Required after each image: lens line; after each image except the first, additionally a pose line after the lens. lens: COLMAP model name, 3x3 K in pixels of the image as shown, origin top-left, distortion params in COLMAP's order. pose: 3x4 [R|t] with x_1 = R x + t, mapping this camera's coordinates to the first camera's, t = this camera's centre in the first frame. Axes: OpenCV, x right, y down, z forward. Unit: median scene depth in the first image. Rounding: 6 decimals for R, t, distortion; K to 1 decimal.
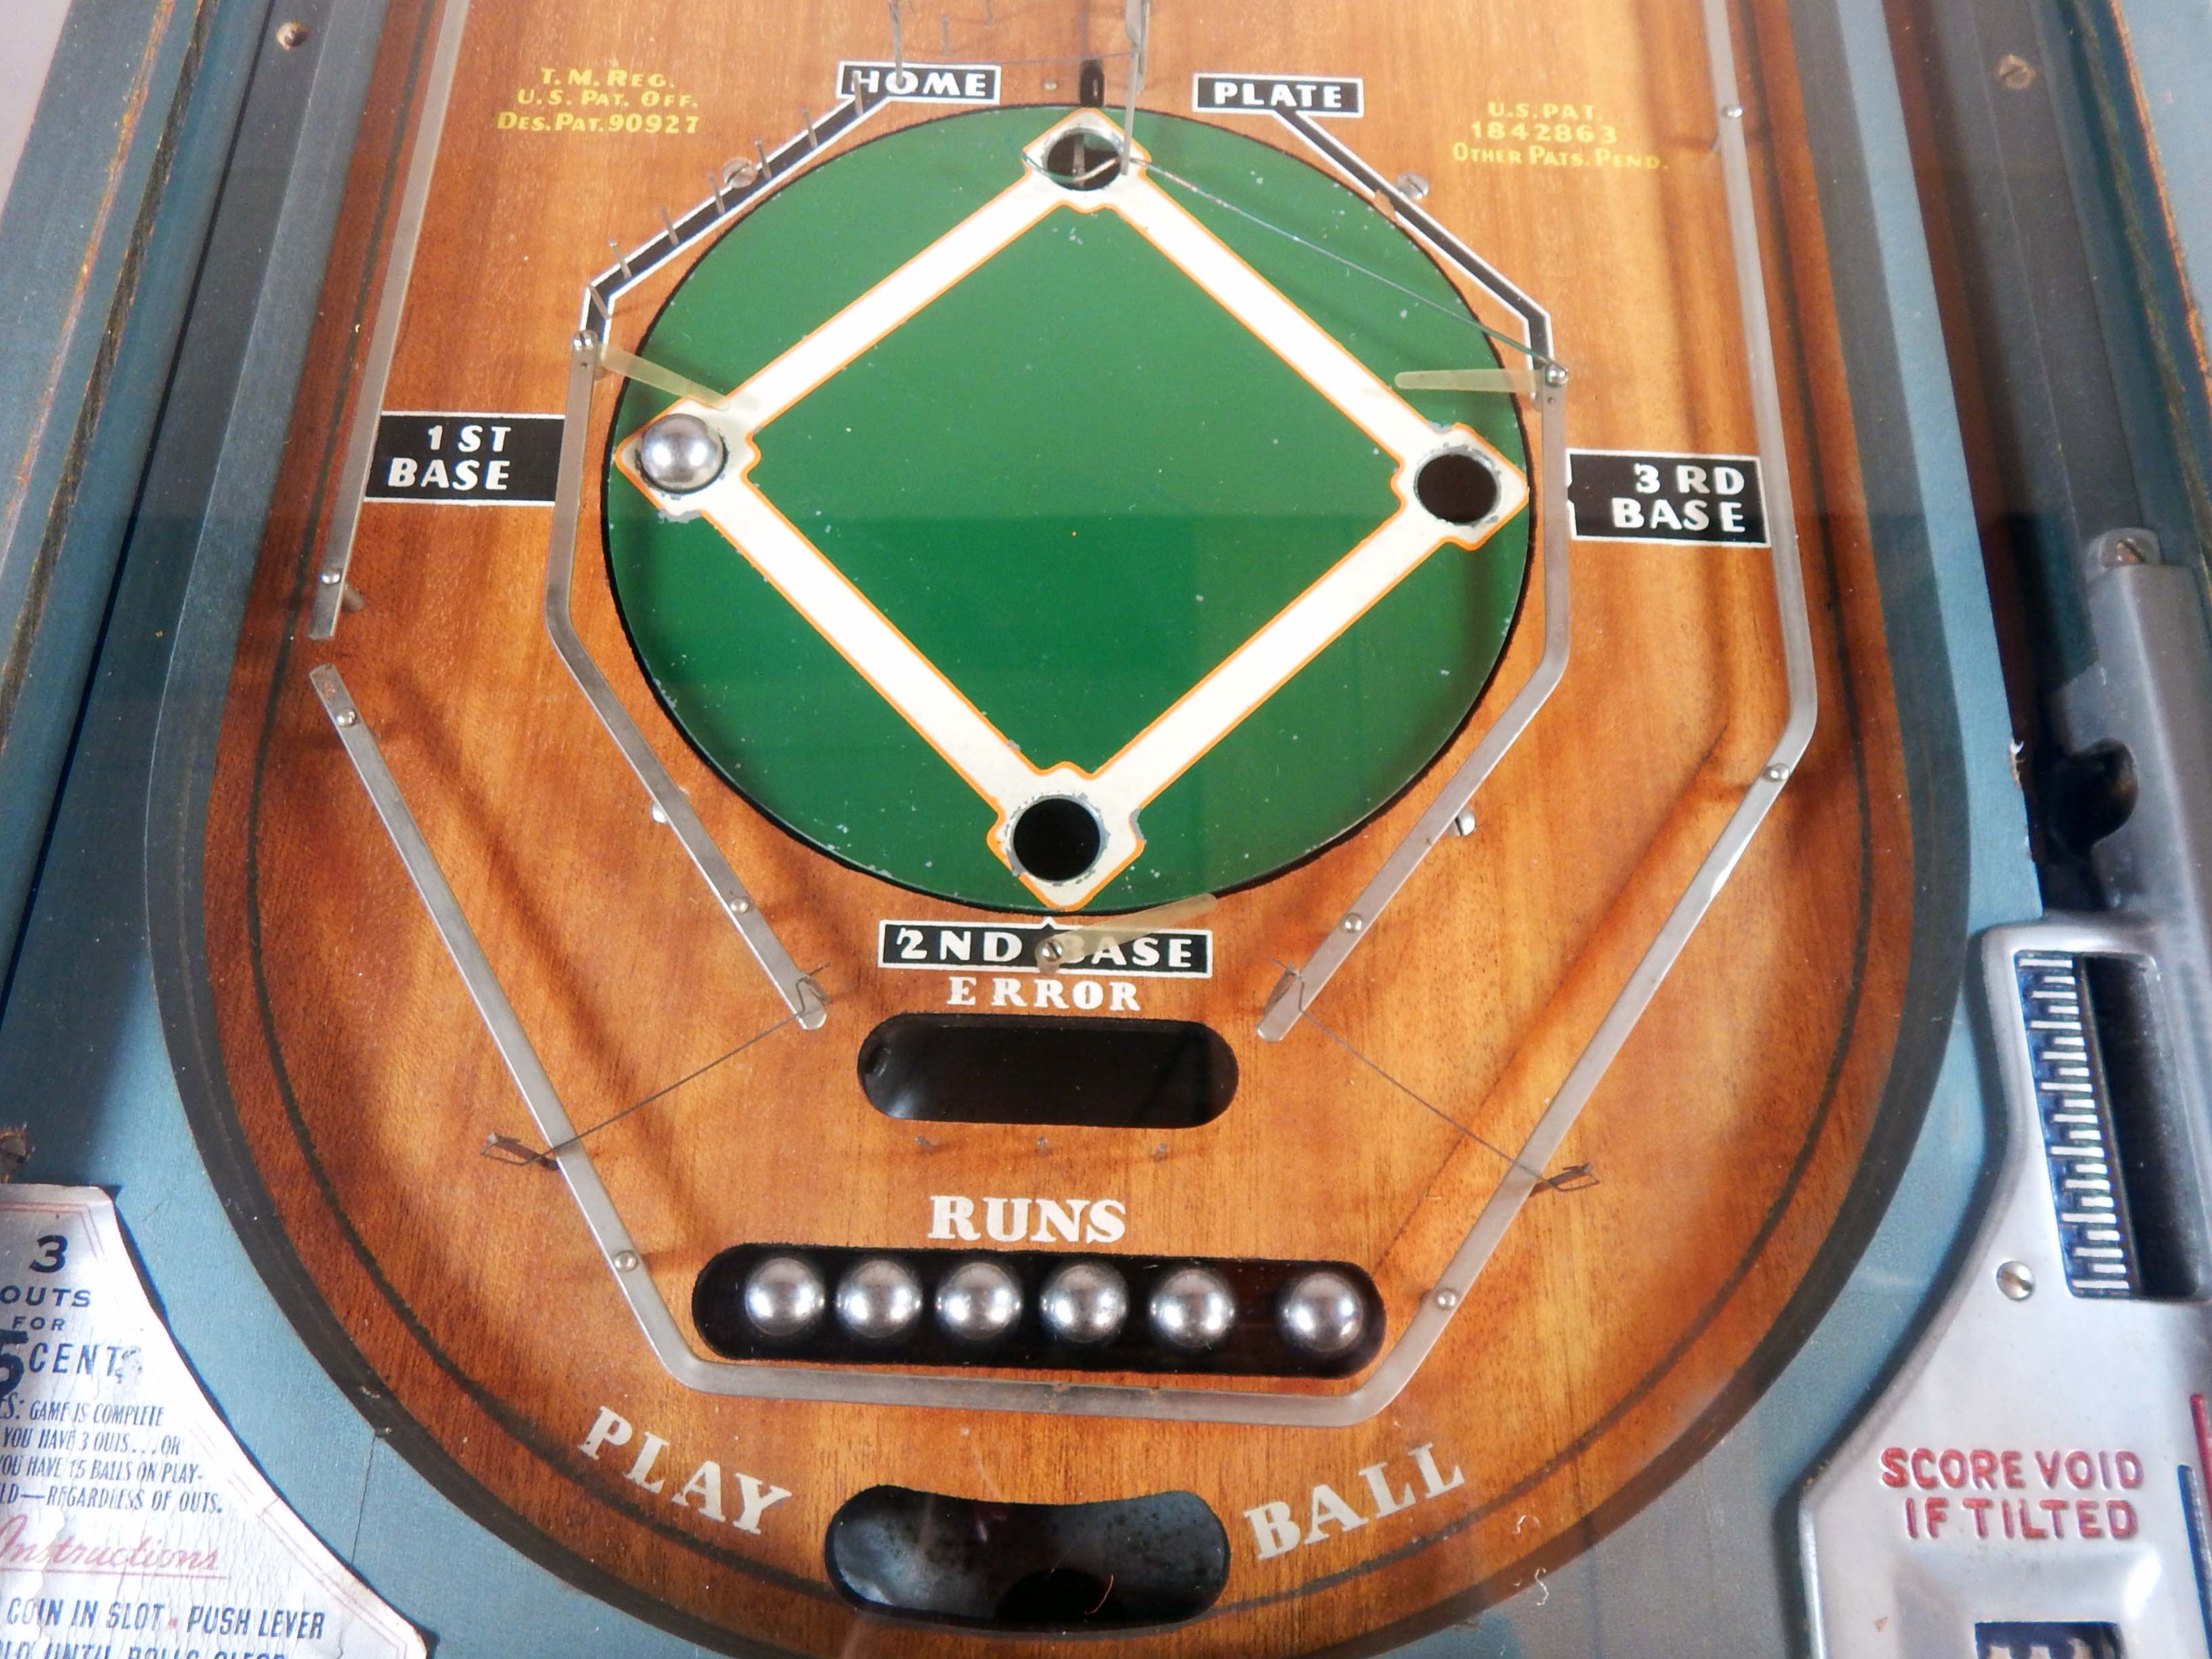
lens RADIAL K [[1611.7, 0, 1114.5], [0, 1611.7, 825.5], [0, 0, 1]] dist [0.009325, -0.013898]
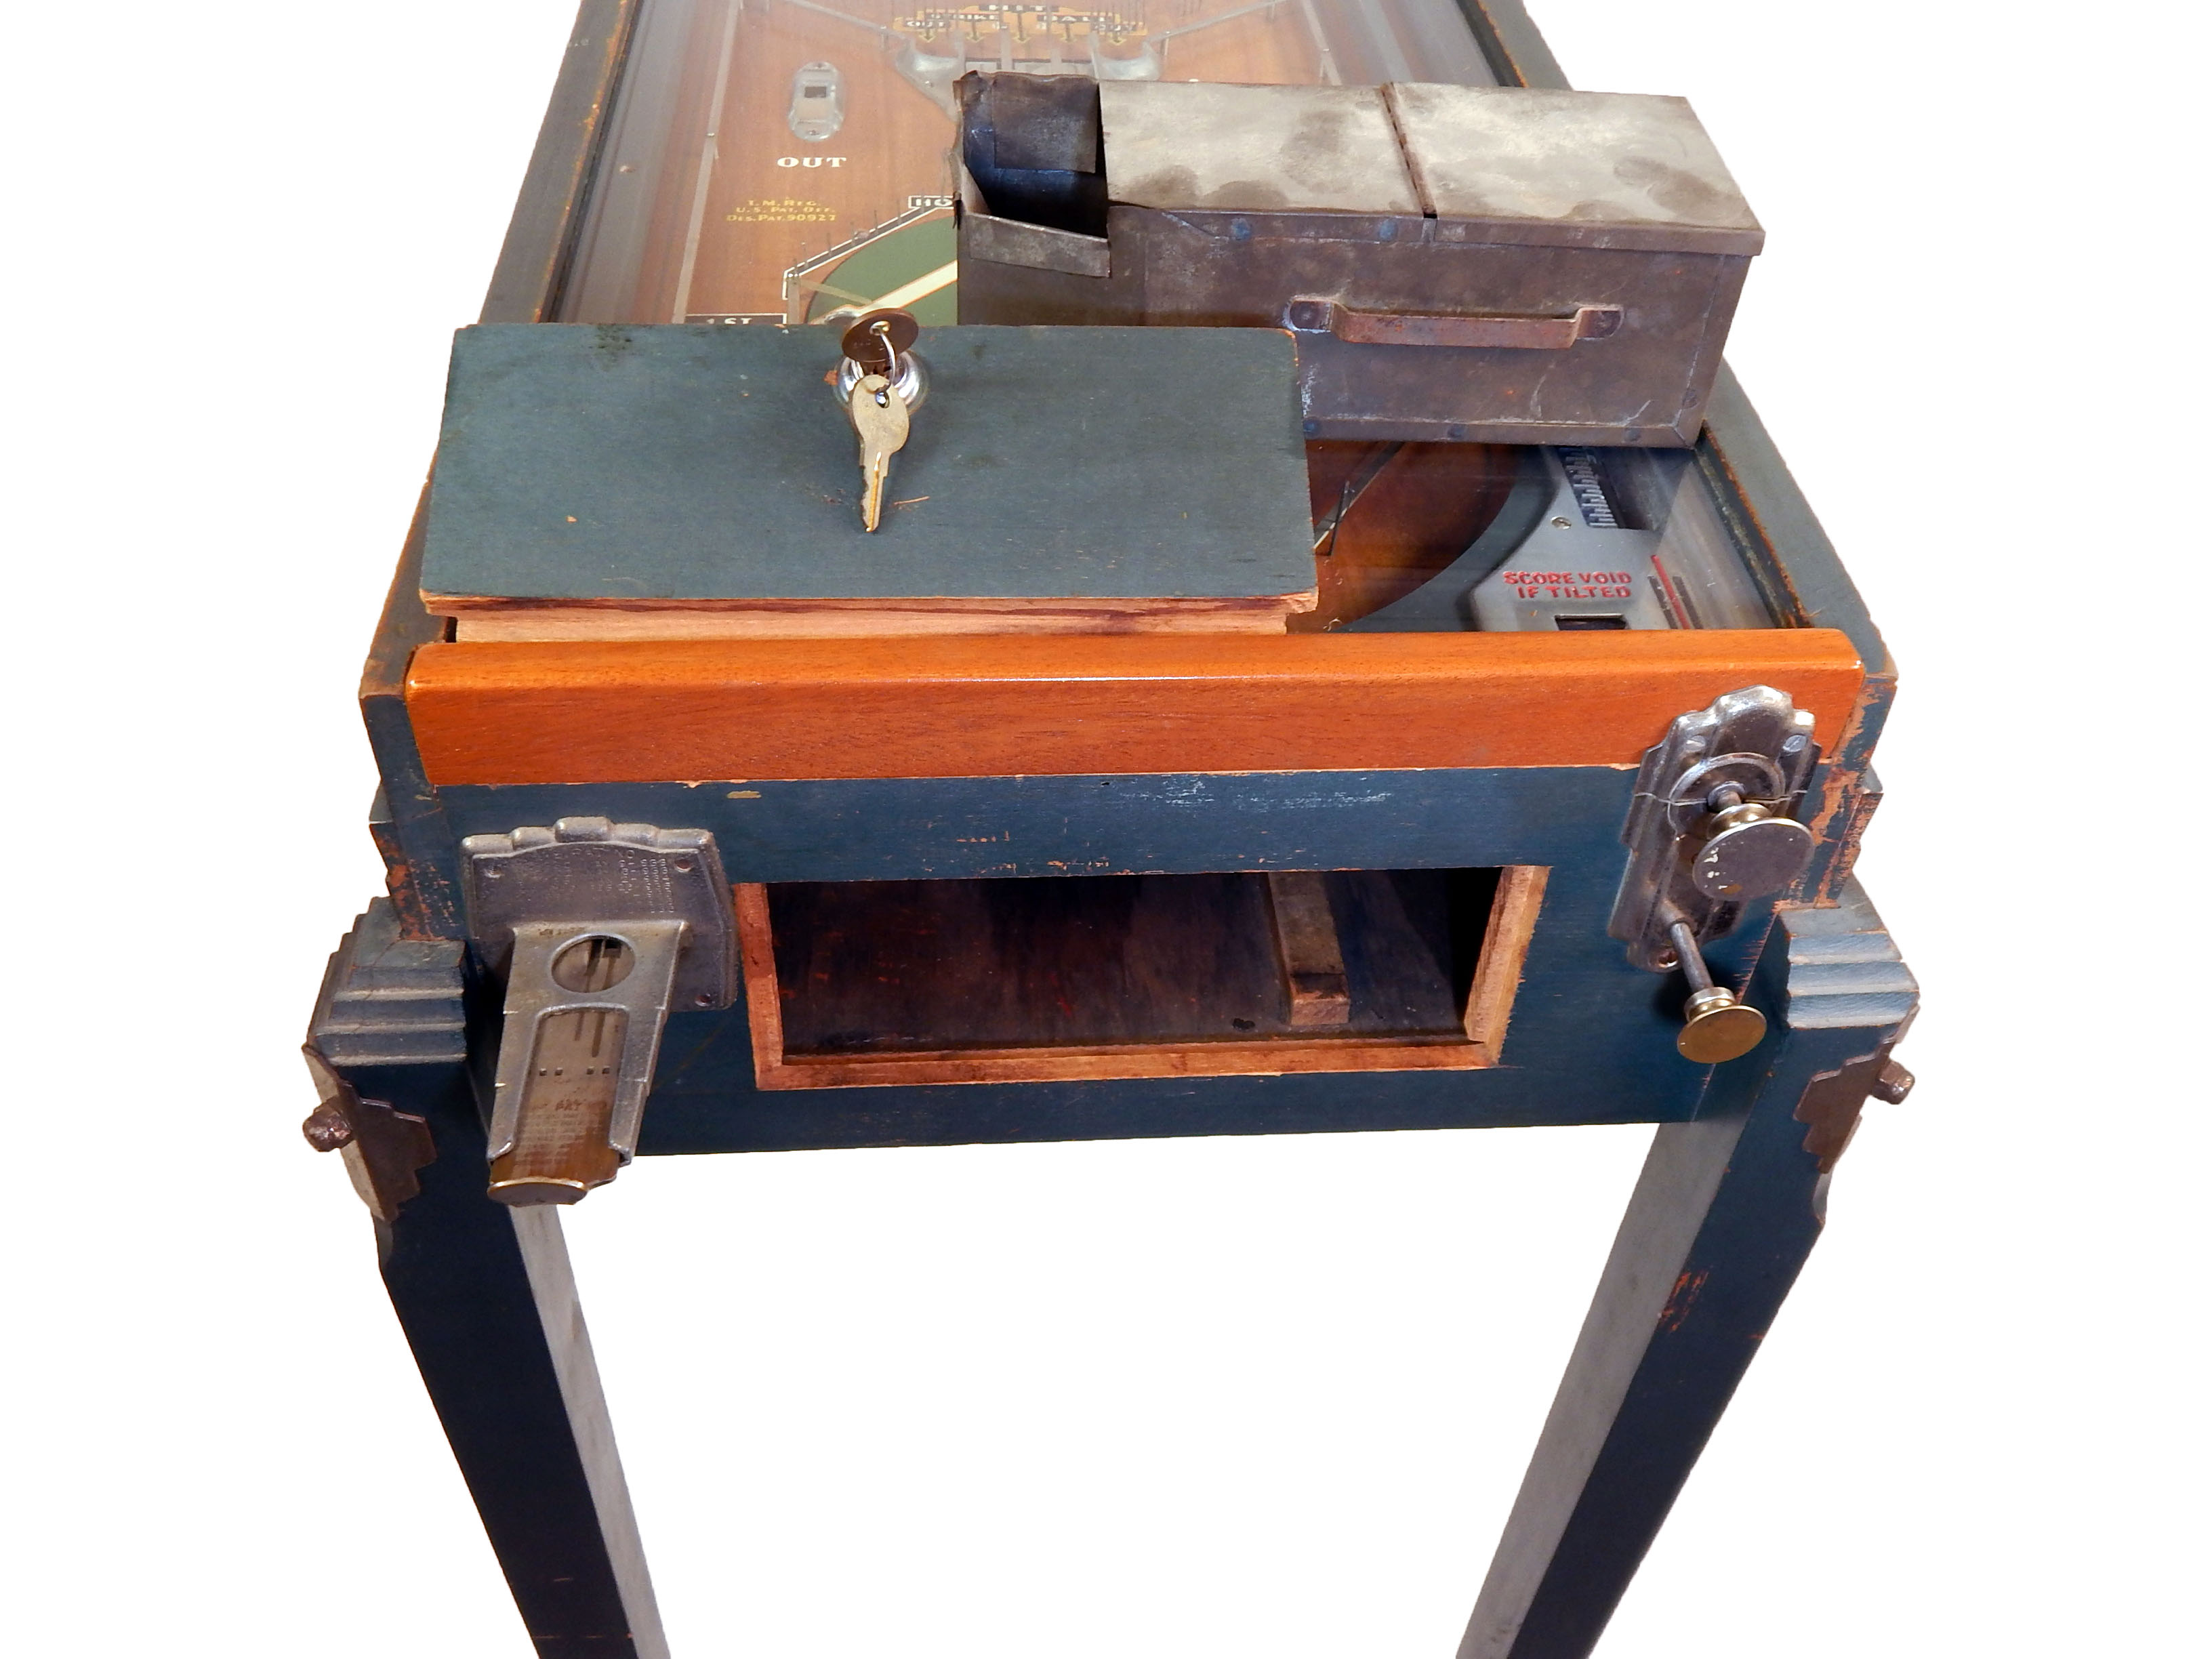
lens RADIAL K [[1843.9, 0, 1117.4], [0, 1843.9, 810.8], [0, 0, 1]] dist [0.013894, -0.039795]
pose [[0.994351, -0.048874, 0.094222, -0.211619], [0.083868, 0.905848, -0.415218, 1.370039], [-0.065057, 0.420775, 0.904829, -0.823700]]
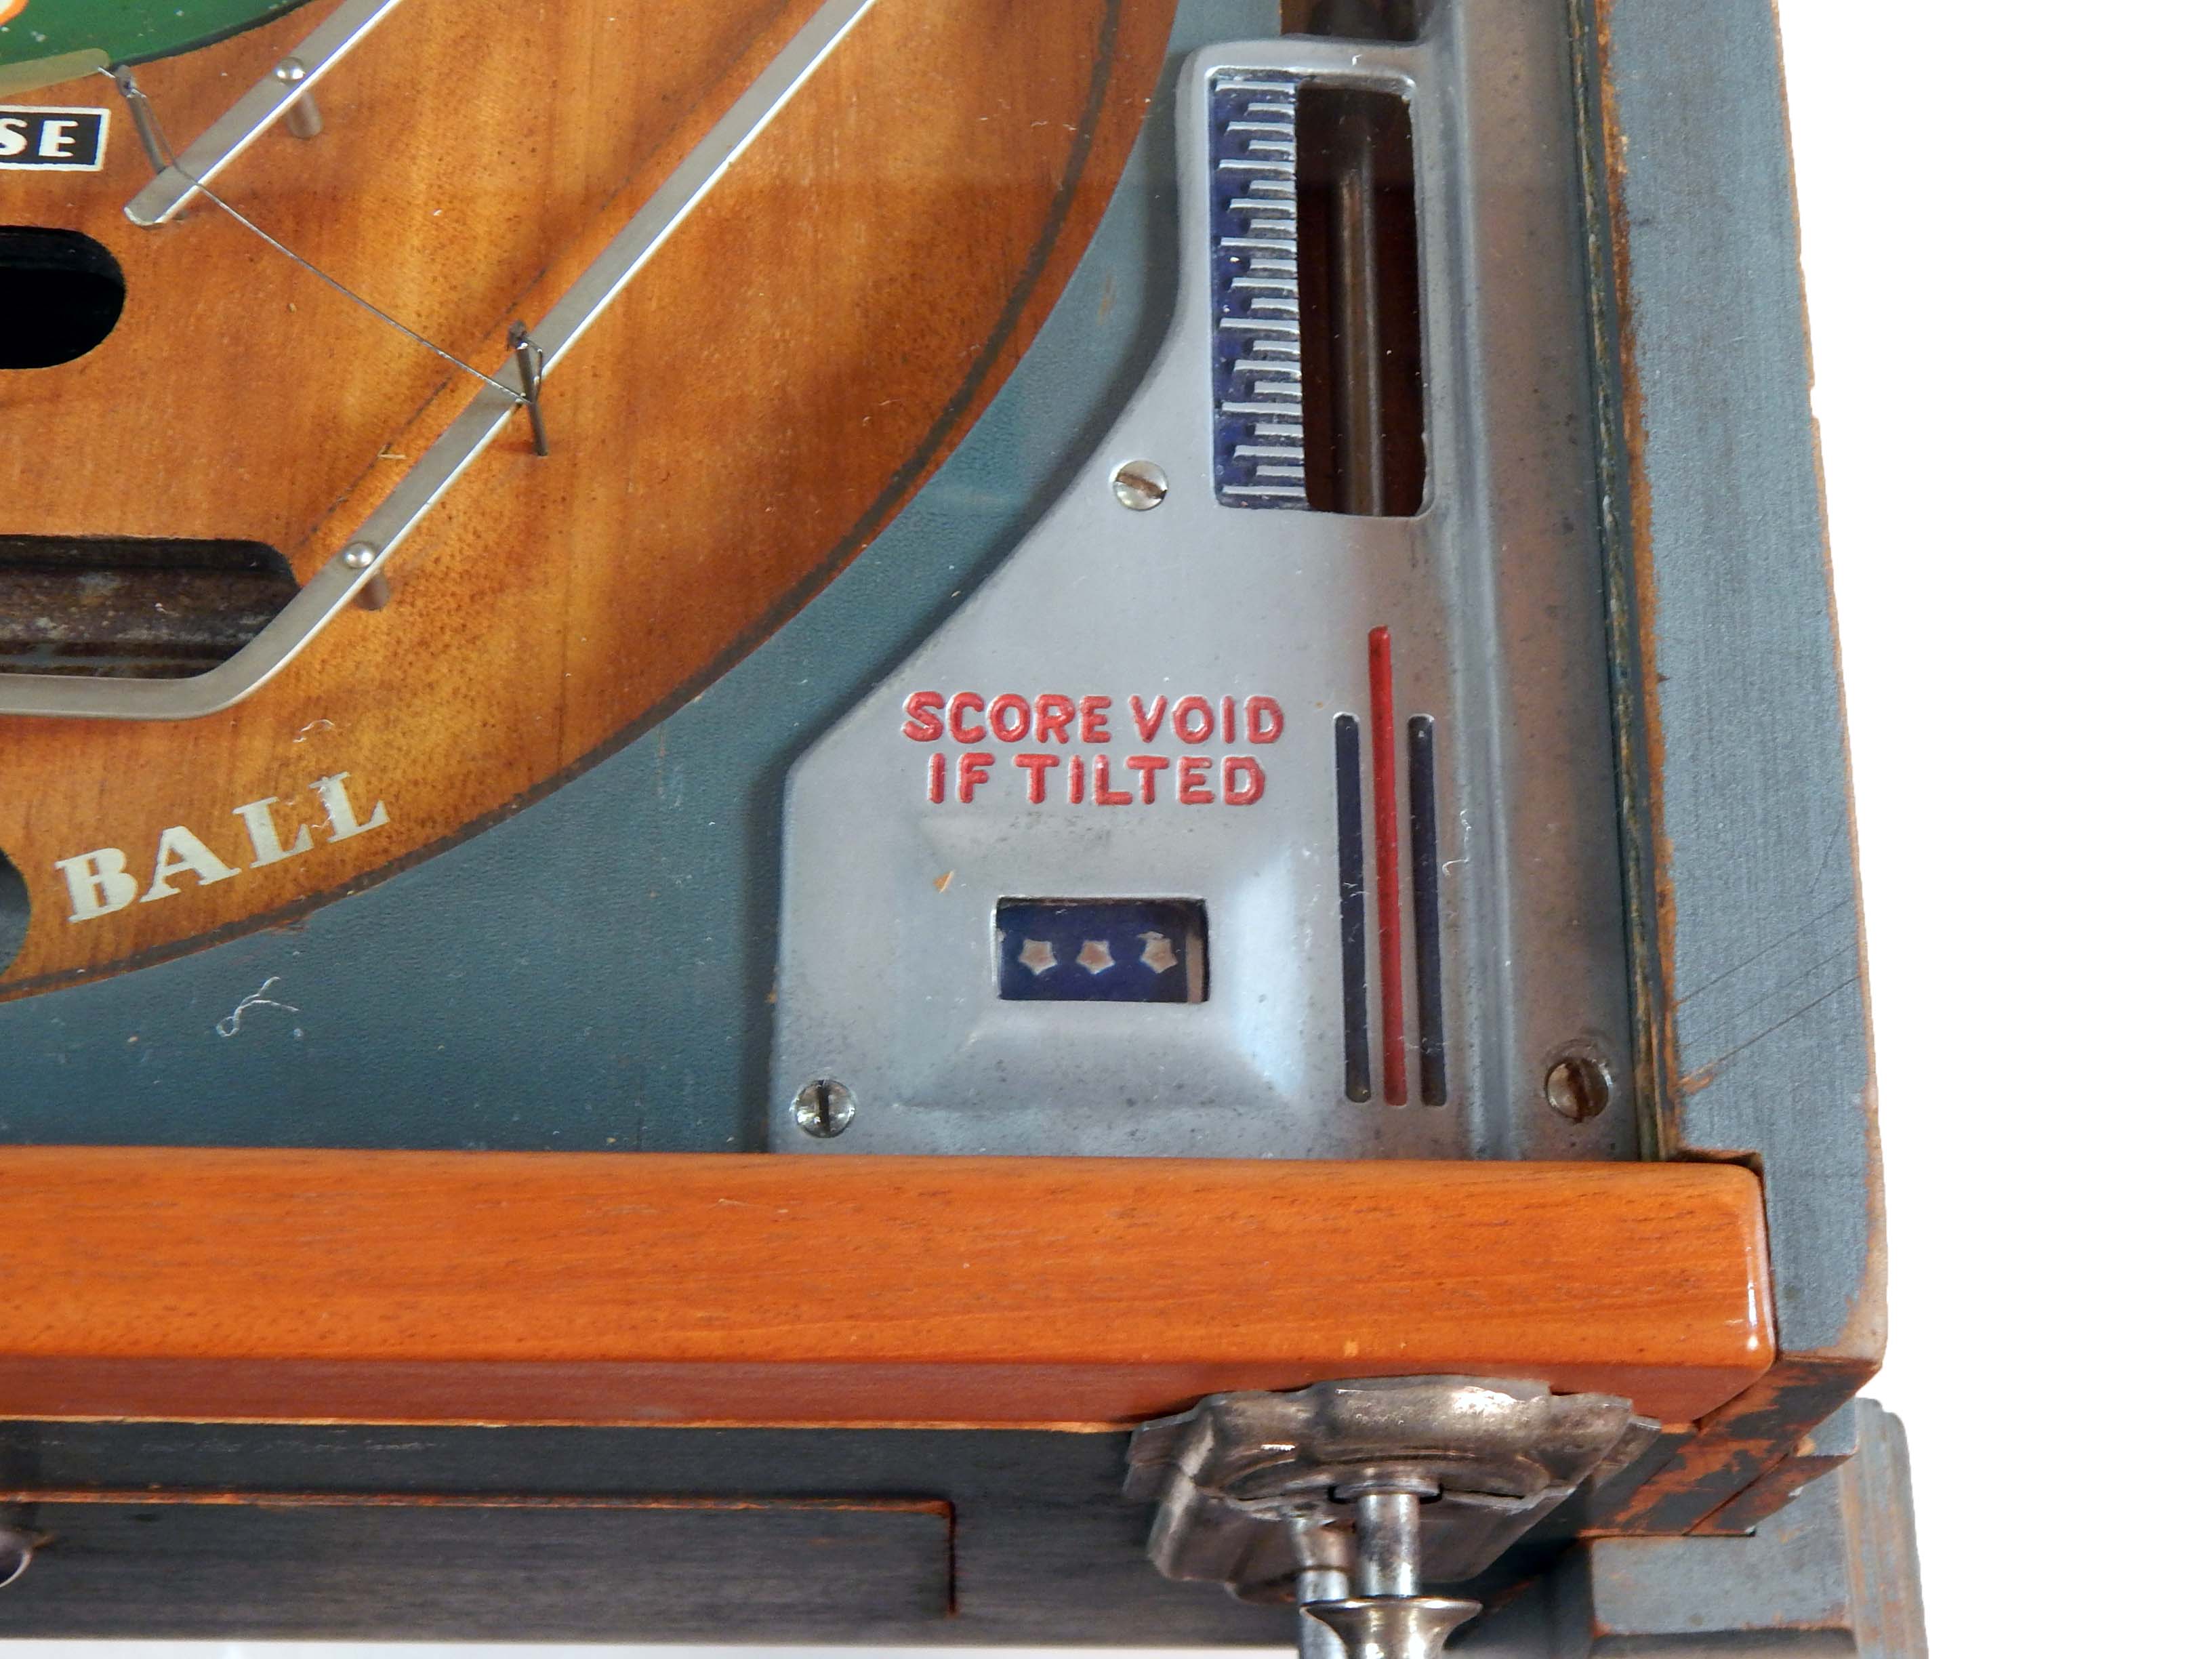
lens RADIAL K [[2845.5, 0, 1120.1], [0, 2845.5, 841.7], [0, 0, 1]] dist [-0.016734, 0.000000]
pose [[0.999120, -0.012658, 0.039986, 0.445926], [0.012657, 0.999920, 0.000280, 0.389734], [-0.039987, 0.000226, 0.999200, -0.205318]]
